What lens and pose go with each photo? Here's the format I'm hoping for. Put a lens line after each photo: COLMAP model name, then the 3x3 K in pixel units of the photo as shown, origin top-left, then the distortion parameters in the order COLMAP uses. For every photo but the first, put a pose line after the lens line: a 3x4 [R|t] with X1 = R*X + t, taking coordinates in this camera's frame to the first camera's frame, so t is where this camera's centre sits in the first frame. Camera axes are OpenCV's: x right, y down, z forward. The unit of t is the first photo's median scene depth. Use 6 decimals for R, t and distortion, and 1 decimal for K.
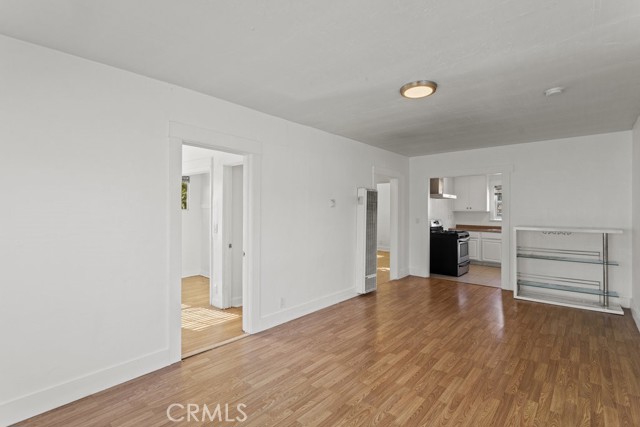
lens RADIAL K [[304.6, 0, 320.7], [0, 304.6, 208.1], [0, 0, 1]] dist [-0.002137, 0.000837]
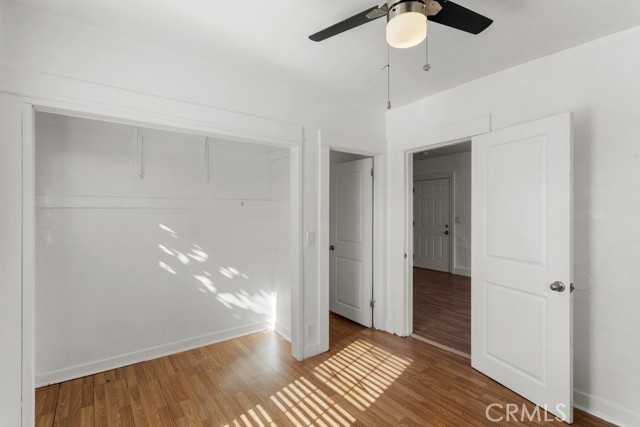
lens RADIAL K [[304.6, 0, 322.6], [0, 304.6, 210.9], [0, 0, 1]] dist [-0.002137, 0.000837]
pose [[0.199592, -0.009554, 0.979832, -1.456988], [0.000011, 0.999952, 0.009748, -0.004276], [-0.979879, -0.001934, 0.199583, 1.250307]]
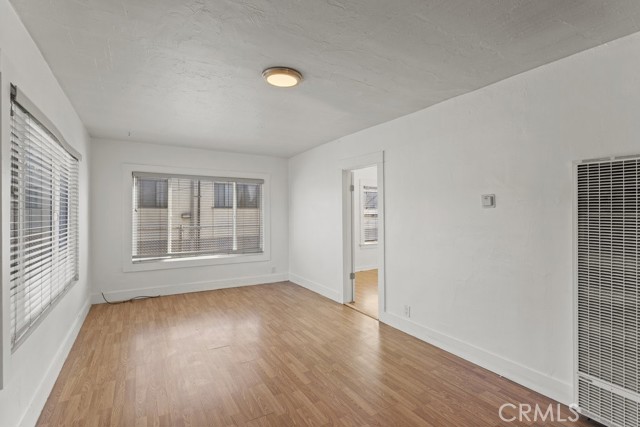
lens RADIAL K [[304.6, 0, 316.9], [0, 304.6, 213.6], [0, 0, 1]] dist [-0.002137, 0.000837]
pose [[-0.313898, 0.005510, -0.949441, 1.073778], [0.007711, 0.999965, 0.003253, 0.005908], [0.949425, -0.006300, -0.313930, 1.303258]]
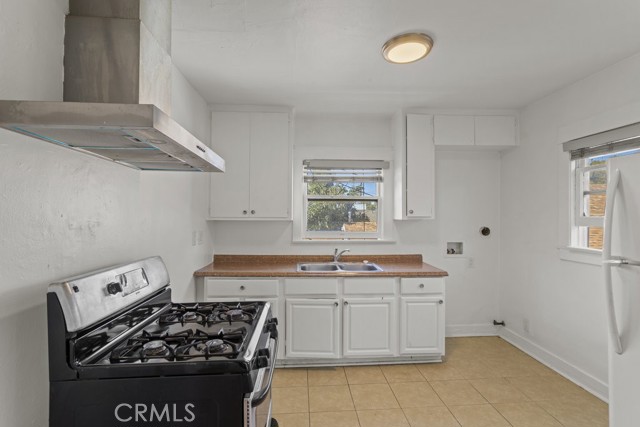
lens RADIAL K [[304.6, 0, 315.9], [0, 304.6, 212.9], [0, 0, 1]] dist [-0.002137, 0.000837]
pose [[0.714476, 0.005742, 0.699636, 0.778107], [0.000178, 0.999965, -0.008389, 0.010985], [-0.699659, 0.006119, 0.714450, 1.852524]]
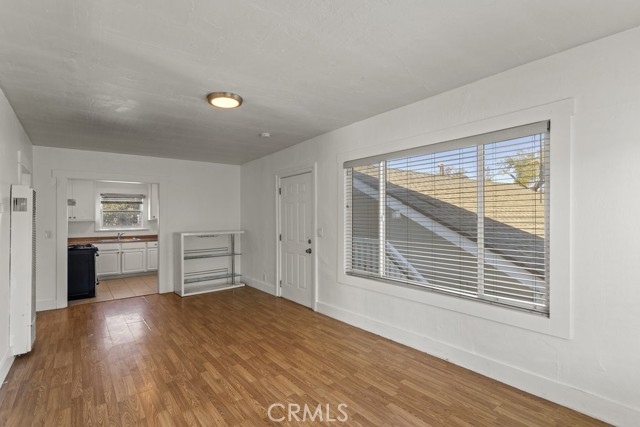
lens RADIAL K [[304.6, 0, 316.9], [0, 304.6, 221.7], [0, 0, 1]] dist [-0.002137, 0.000837]
pose [[0.185362, -0.015704, 0.982545, -0.601886], [0.004690, 0.999875, 0.015096, 0.005450], [-0.982659, 0.001810, 0.185413, 0.478894]]
